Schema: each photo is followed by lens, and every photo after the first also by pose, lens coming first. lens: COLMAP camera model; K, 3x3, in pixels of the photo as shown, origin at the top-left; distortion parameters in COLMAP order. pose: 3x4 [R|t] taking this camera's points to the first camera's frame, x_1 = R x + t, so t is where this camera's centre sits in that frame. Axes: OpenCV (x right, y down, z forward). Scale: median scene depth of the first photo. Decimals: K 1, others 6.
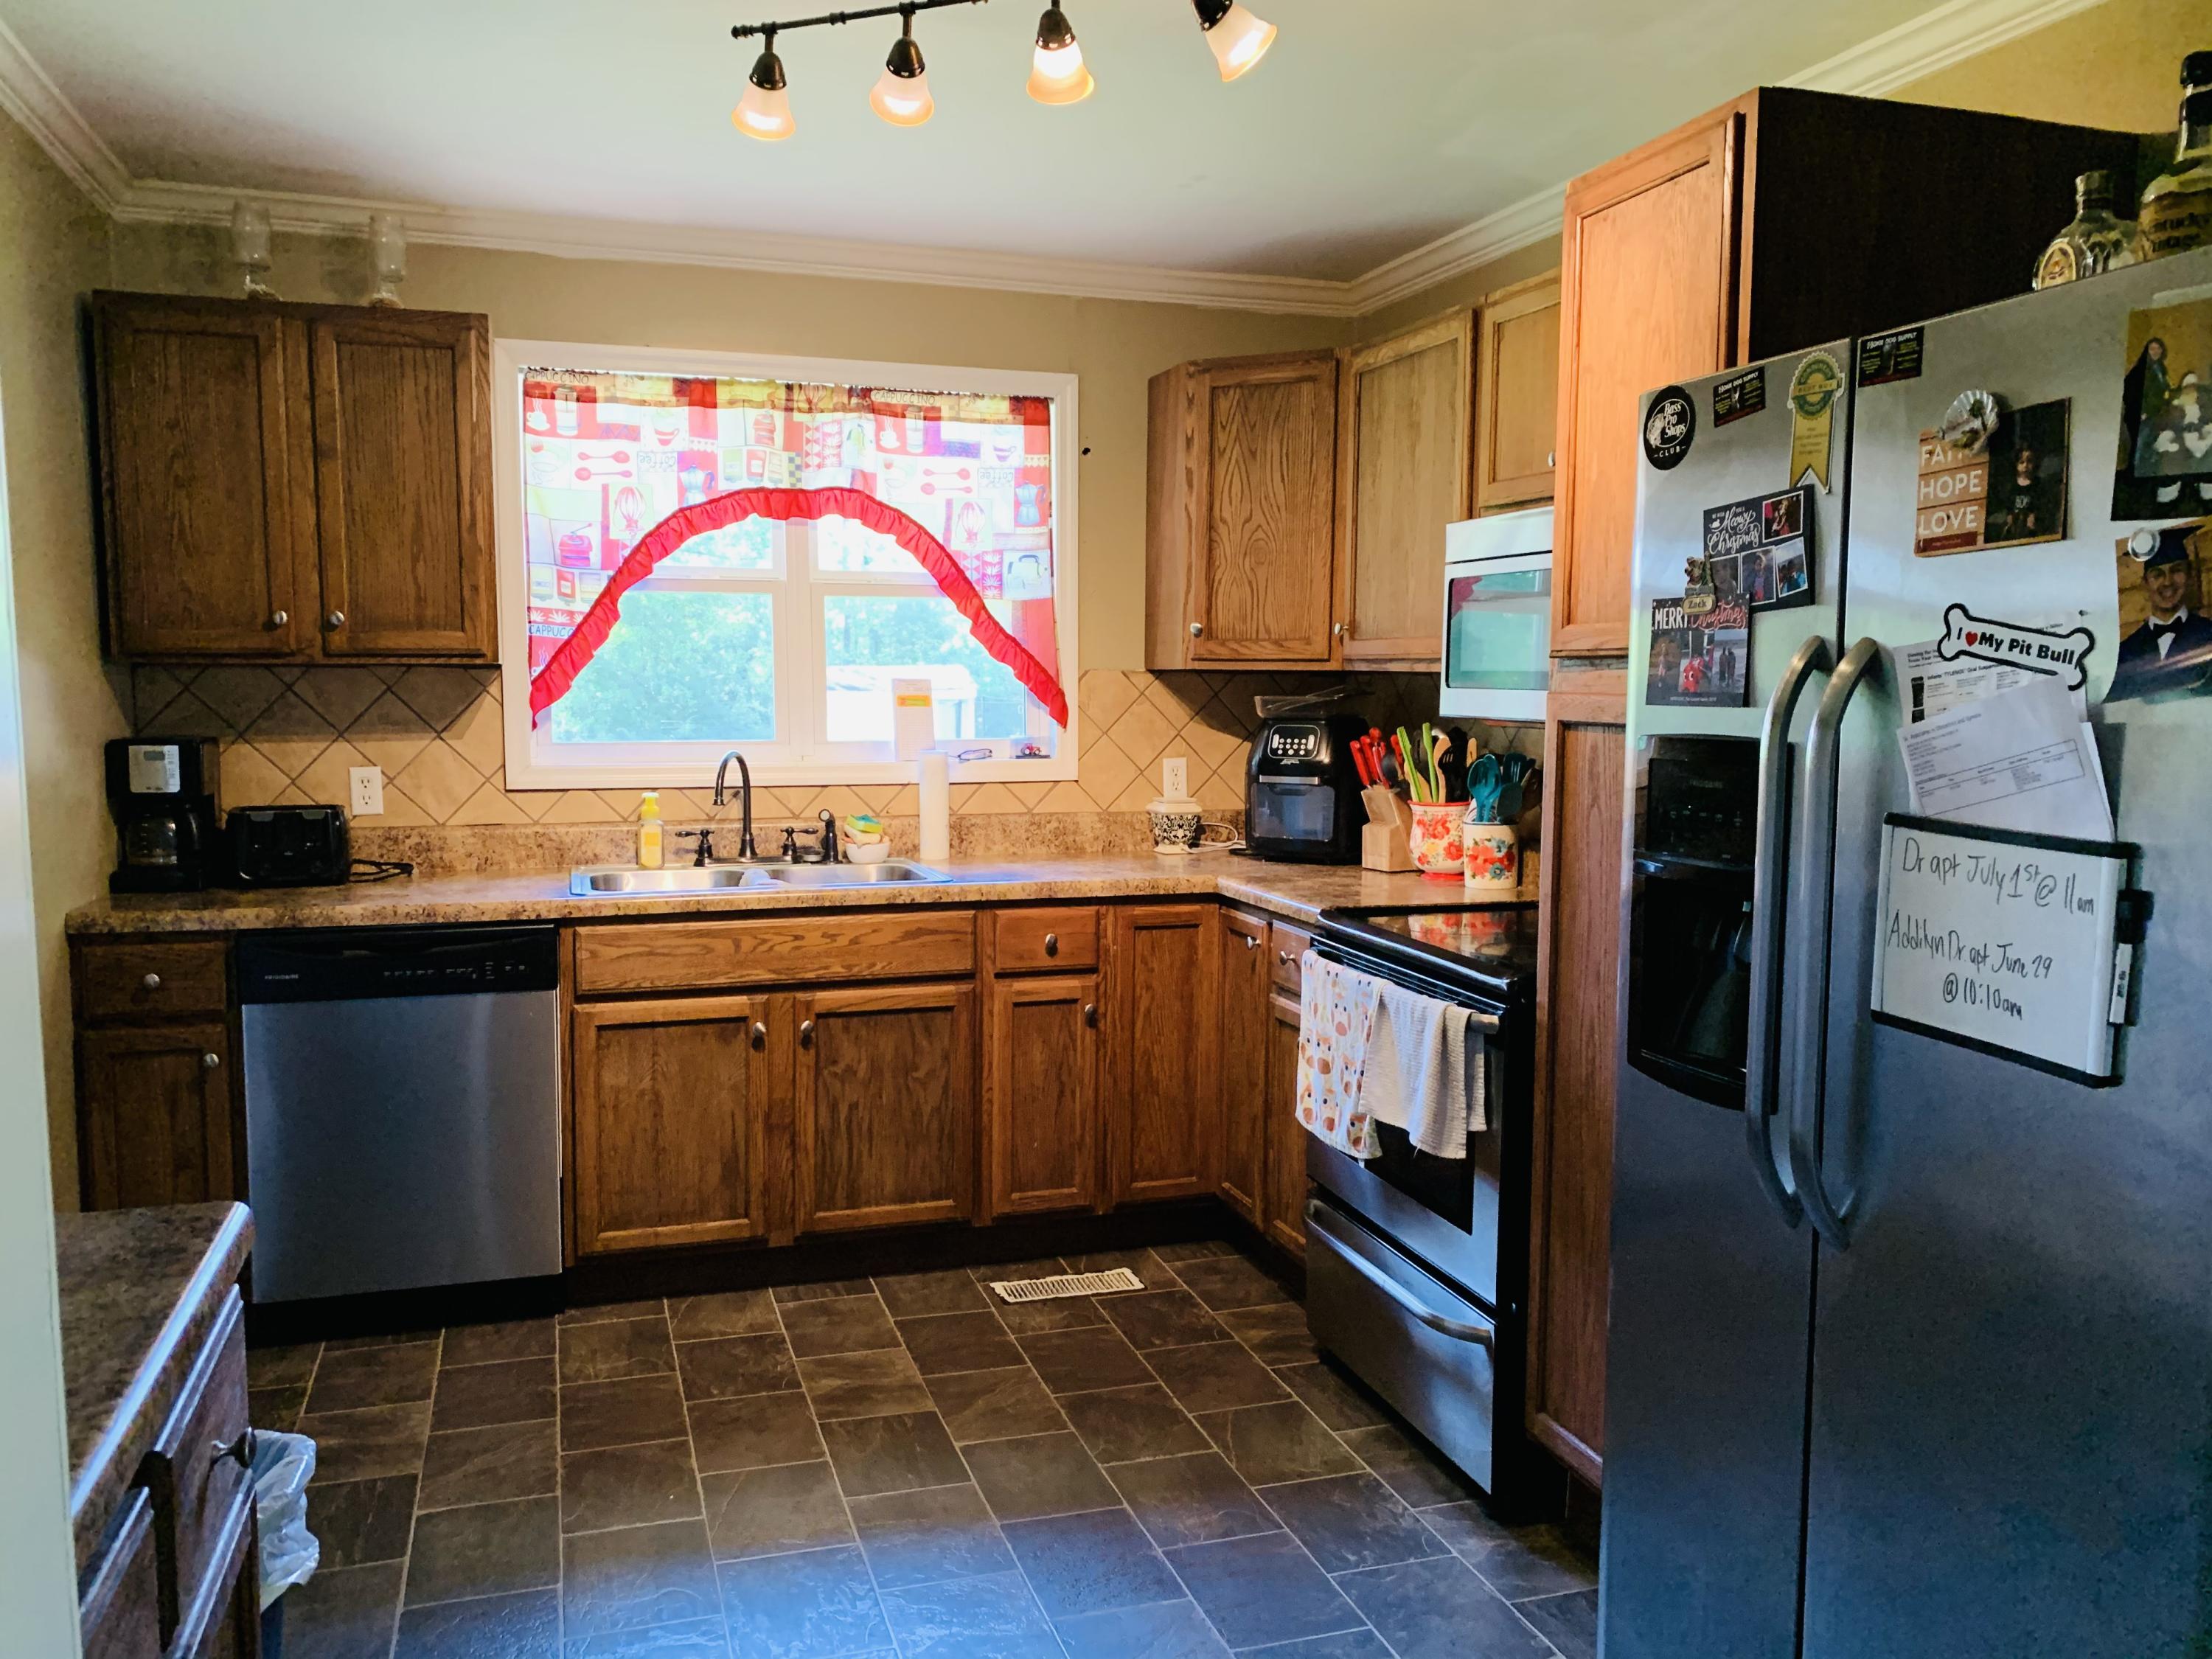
lens RADIAL K [[1695.8, 0, 1113.4], [0, 1695.8, 786.5], [0, 0, 1]] dist [0.049857, -0.117040]
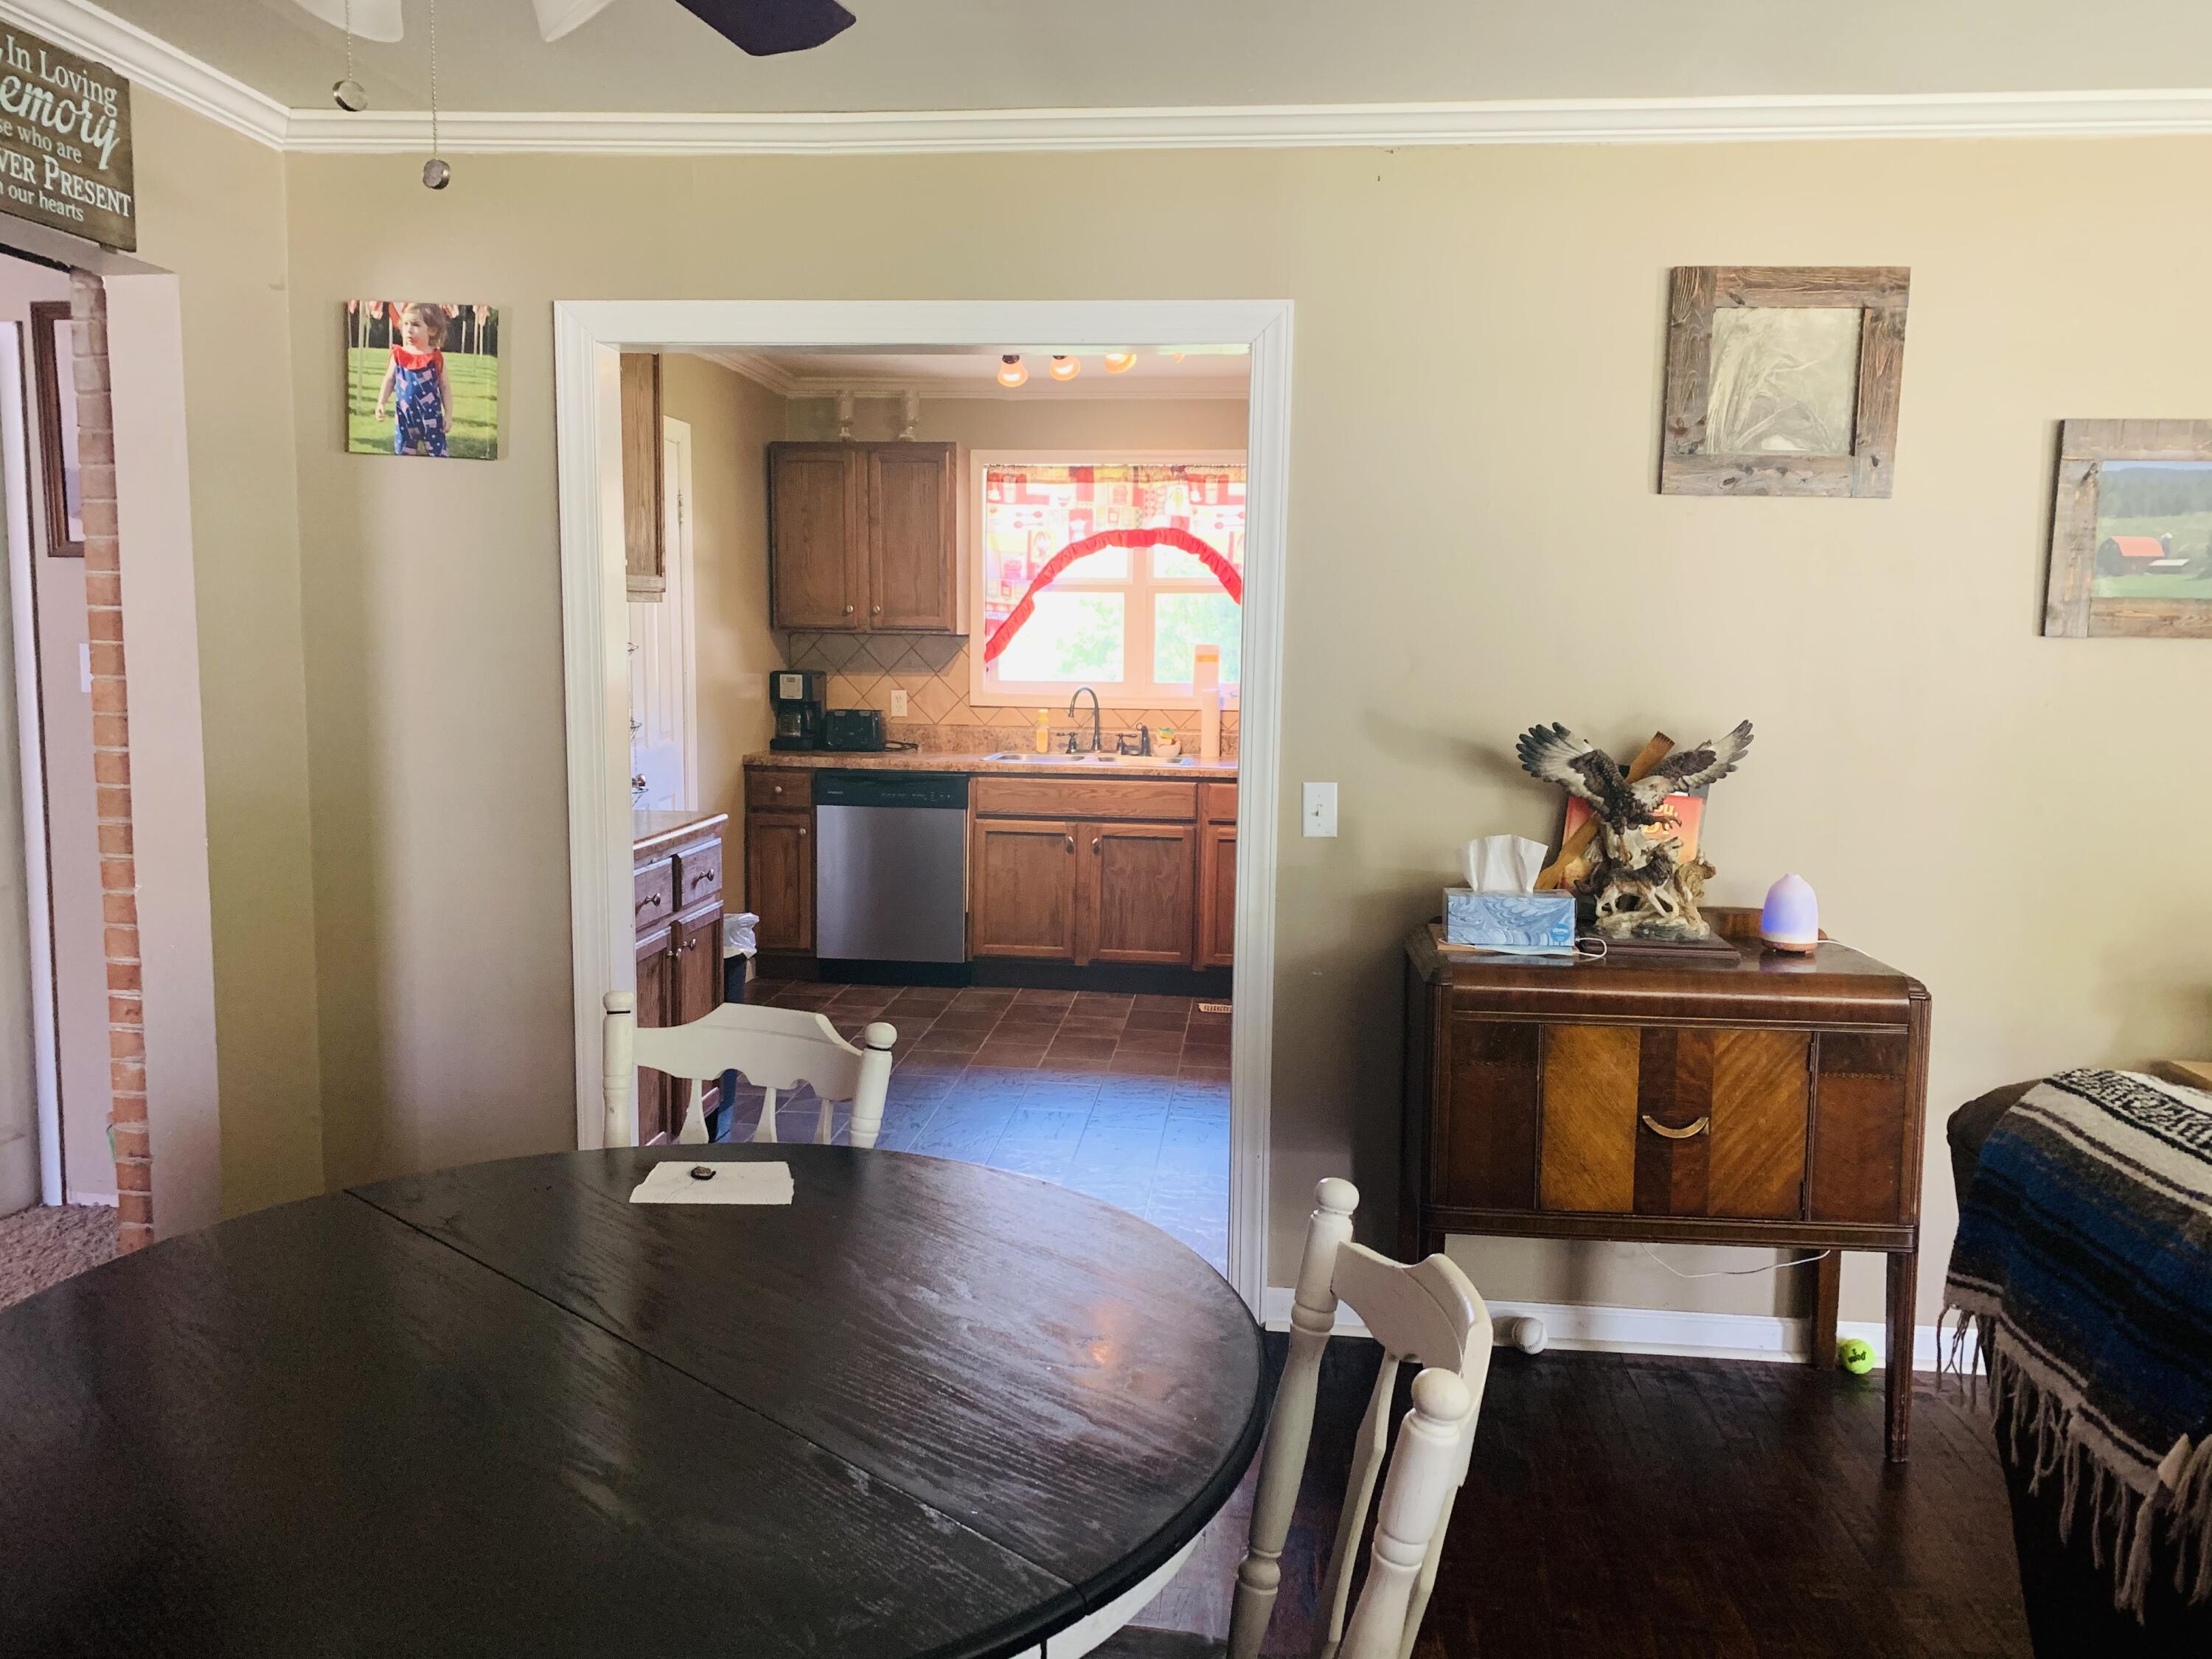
lens RADIAL K [[1695.0, 0, 1107.6], [0, 1695.0, 796.6], [0, 0, 1]] dist [0.039856, -0.037464]
pose [[0.902261, 0.048476, -0.428456, 0.539519], [-0.038757, 0.998756, 0.031385, 0.036210], [0.429445, -0.011712, 0.903017, -0.538704]]
